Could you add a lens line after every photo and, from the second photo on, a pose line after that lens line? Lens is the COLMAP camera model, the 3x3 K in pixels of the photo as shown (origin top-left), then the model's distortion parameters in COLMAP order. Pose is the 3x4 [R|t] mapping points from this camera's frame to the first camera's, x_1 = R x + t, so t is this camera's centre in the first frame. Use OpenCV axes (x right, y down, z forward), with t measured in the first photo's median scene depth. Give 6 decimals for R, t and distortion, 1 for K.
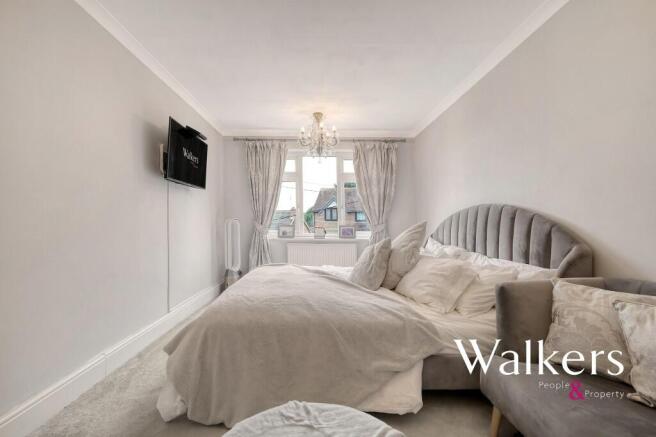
lens RADIAL K [[286.4, 0, 326.2], [0, 286.4, 216.7], [0, 0, 1]] dist [0.002667, 0.000443]
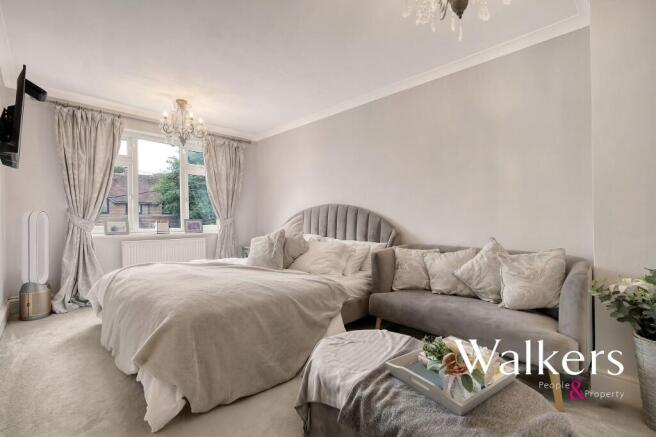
lens RADIAL K [[286.4, 0, 326.2], [0, 286.4, 216.7], [0, 0, 1]] dist [0.002667, 0.000443]
pose [[0.721668, 0.000327, 0.692239, -0.290149], [-0.016944, 0.999709, 0.017193, -0.002324], [-0.692032, -0.024137, 0.721464, -0.013989]]
